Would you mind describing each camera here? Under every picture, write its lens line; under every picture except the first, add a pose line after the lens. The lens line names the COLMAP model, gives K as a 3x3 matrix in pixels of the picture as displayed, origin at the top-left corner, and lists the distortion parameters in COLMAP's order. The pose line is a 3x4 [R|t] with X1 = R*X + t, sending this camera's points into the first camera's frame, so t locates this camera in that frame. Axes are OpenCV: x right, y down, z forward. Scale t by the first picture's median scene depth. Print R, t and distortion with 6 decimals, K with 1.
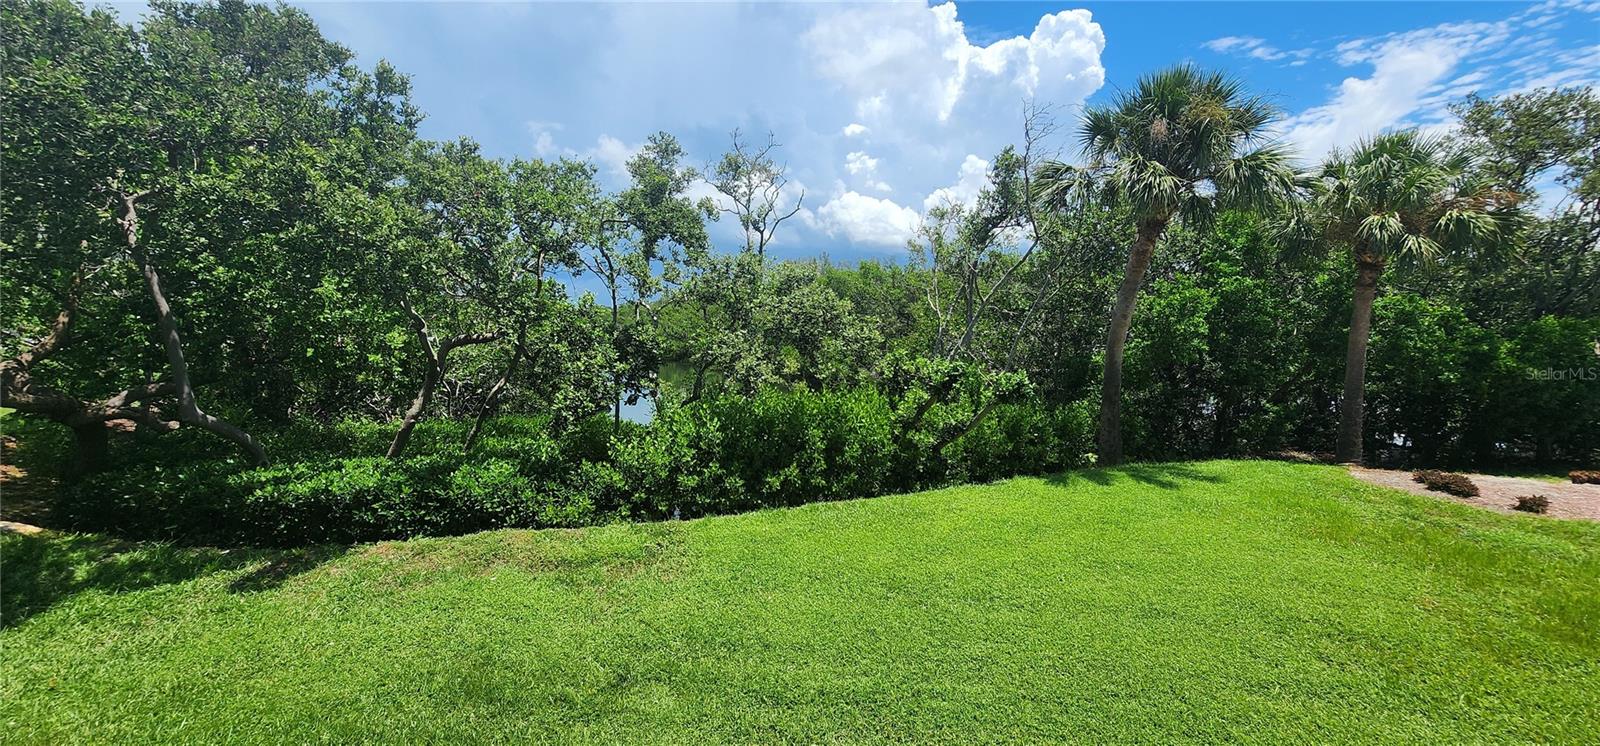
lens RADIAL K [[655.1, 0, 920.4], [0, 655.1, 359.1], [0, 0, 1]] dist [-0.001925, 0.001774]
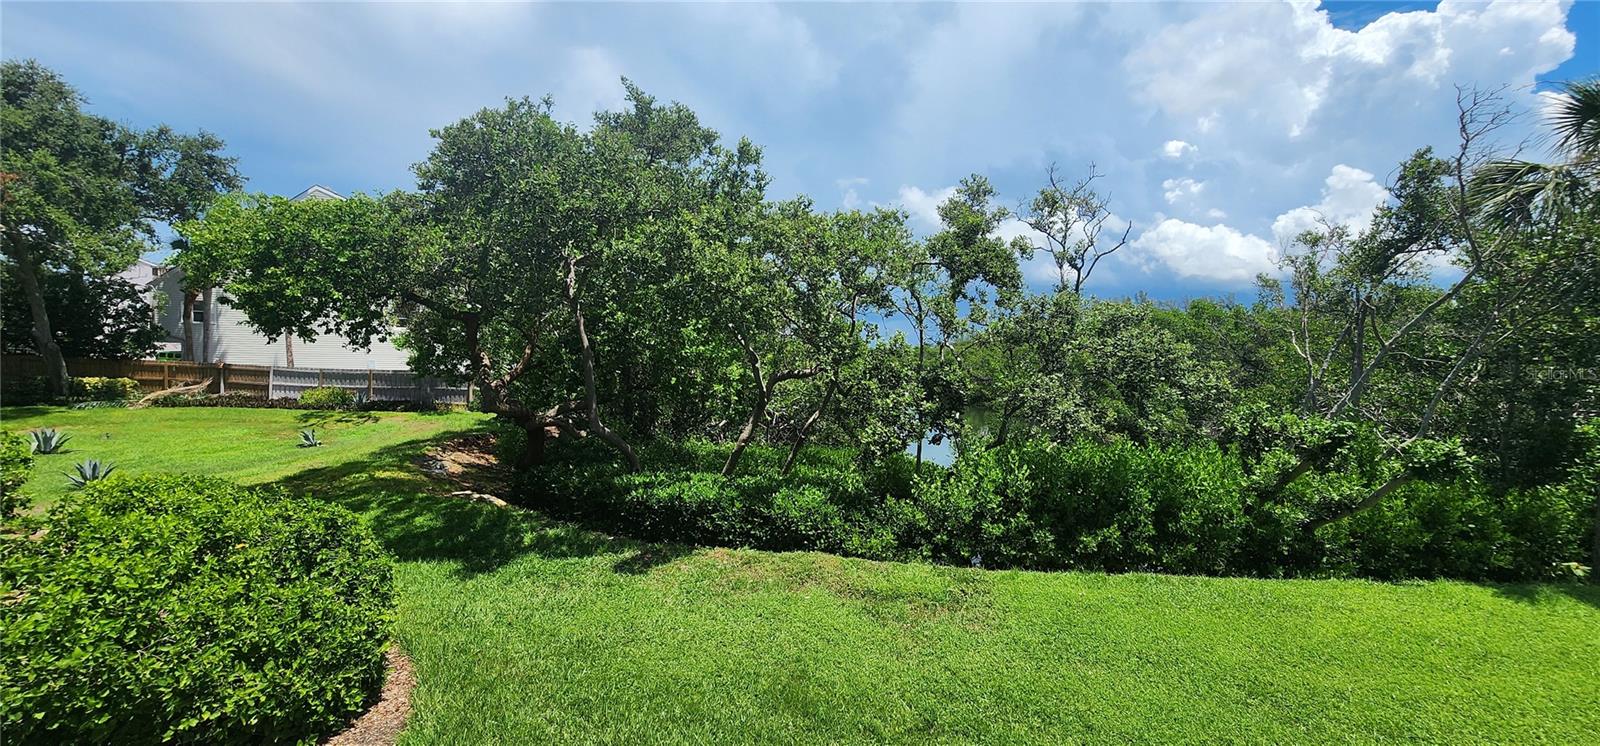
lens RADIAL K [[655.1, 0, 789.8], [0, 655.1, 377.6], [0, 0, 1]] dist [-0.001925, 0.001774]
pose [[0.905179, 0.030866, -0.423909, -0.221846], [-0.057216, 0.997130, -0.049571, 0.030222], [0.421163, 0.069125, 0.904347, -0.004805]]
